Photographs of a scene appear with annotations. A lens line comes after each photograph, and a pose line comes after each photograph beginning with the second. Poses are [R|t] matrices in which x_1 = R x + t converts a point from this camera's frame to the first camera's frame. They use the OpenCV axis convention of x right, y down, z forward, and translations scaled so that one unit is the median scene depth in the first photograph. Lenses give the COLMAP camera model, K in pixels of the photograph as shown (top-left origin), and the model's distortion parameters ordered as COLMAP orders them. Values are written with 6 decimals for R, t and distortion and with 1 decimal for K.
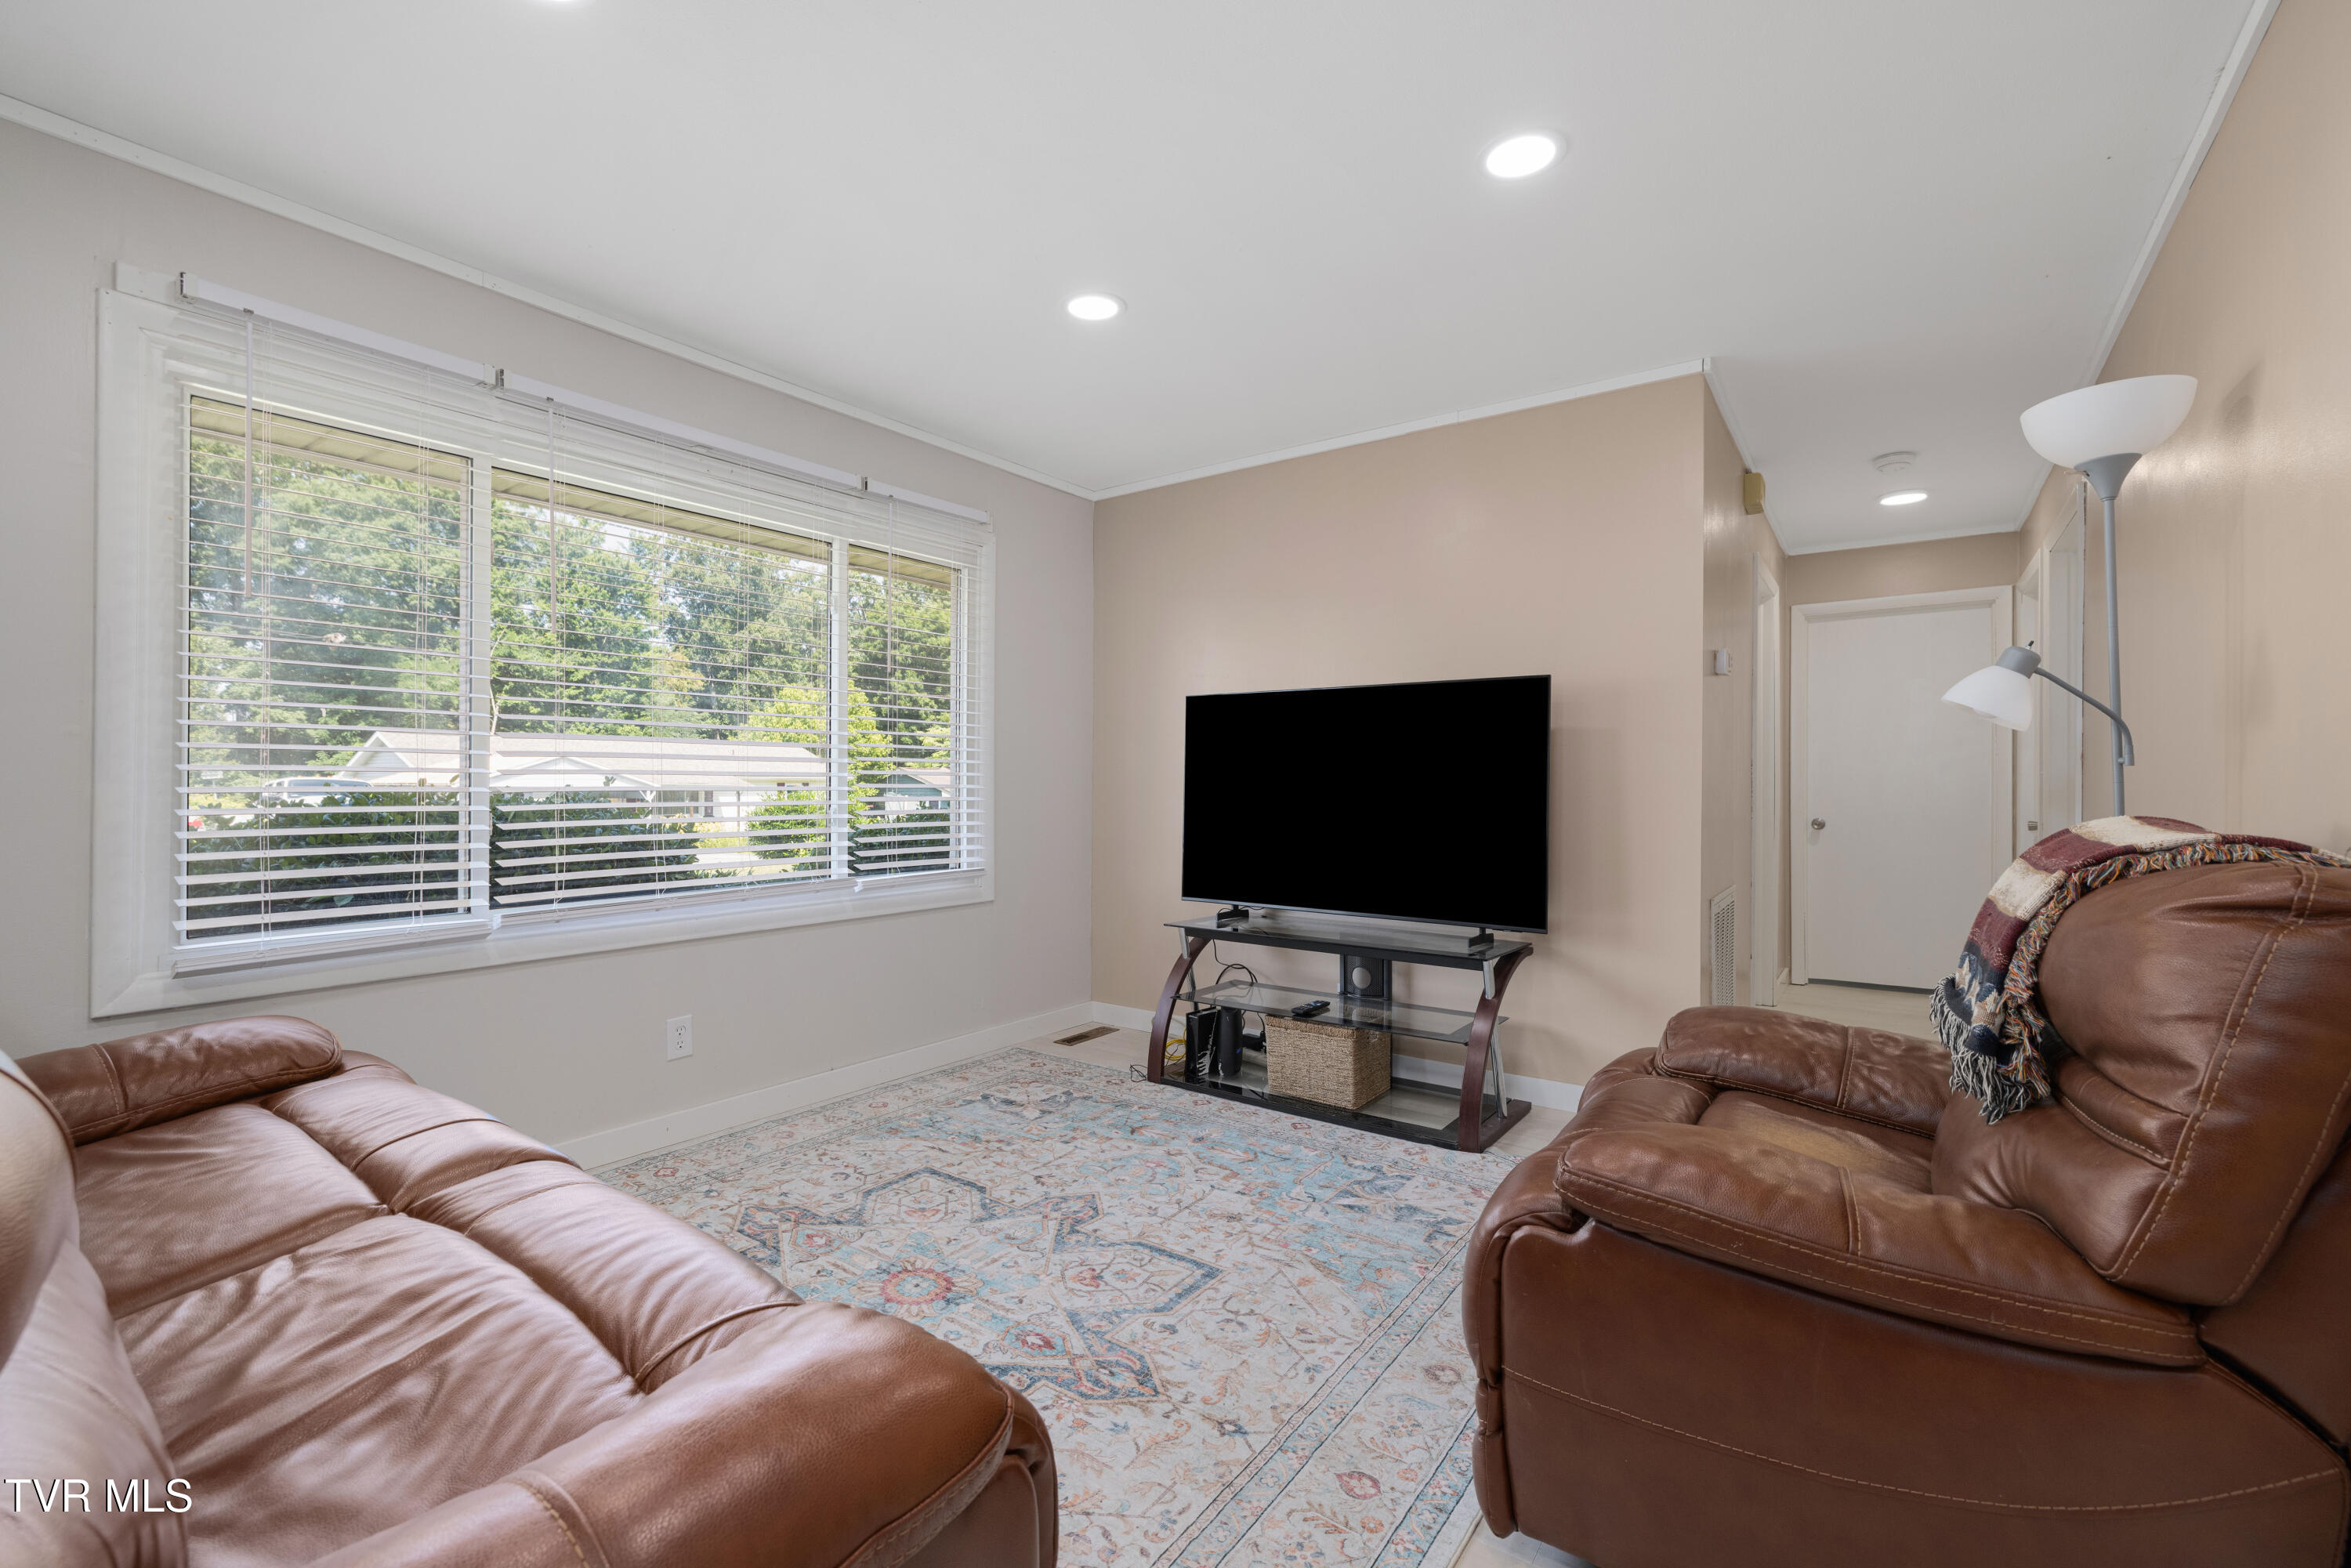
lens RADIAL K [[1004.2, 0, 1173.9], [0, 1004.2, 780.2], [0, 0, 1]] dist [-0.001369, 0.001549]
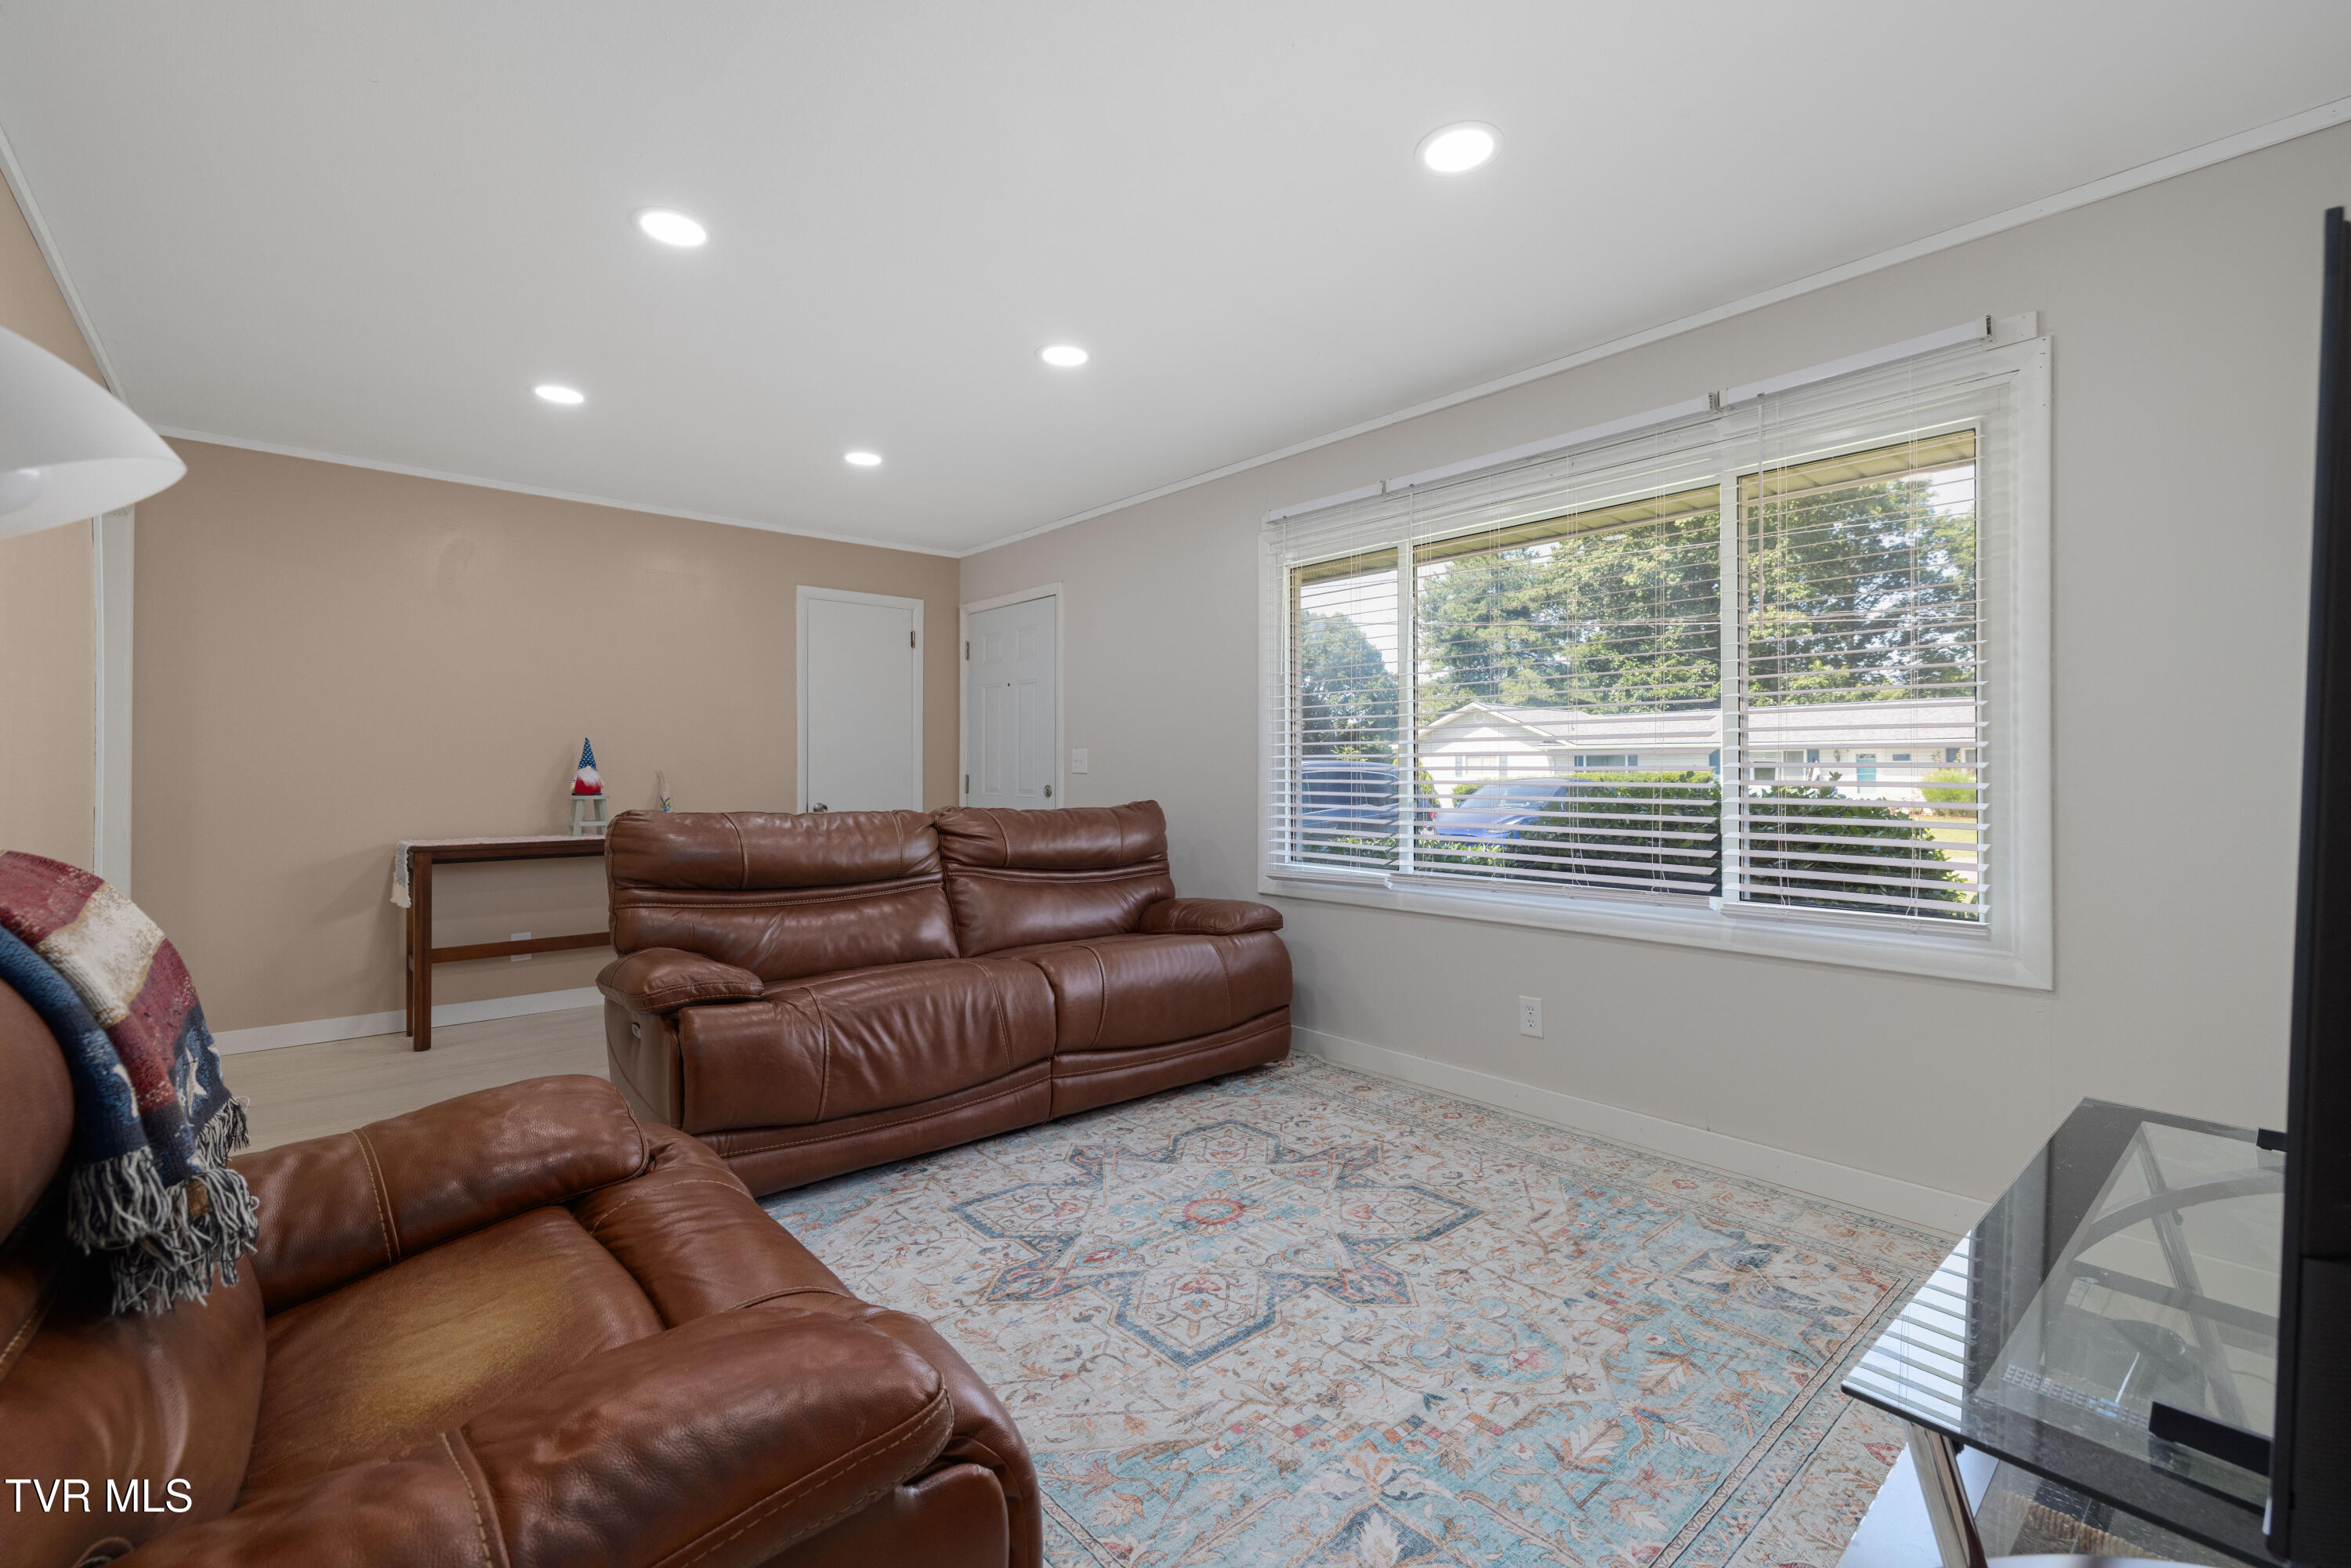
lens RADIAL K [[1004.2, 0, 1170.9], [0, 1004.2, 766.4], [0, 0, 1]] dist [-0.001369, 0.001549]
pose [[-0.225769, -0.010975, -0.974119, 0.709506], [-0.002682, 0.999940, -0.010645, 0.003673], [0.974177, 0.000209, -0.225785, 0.970120]]
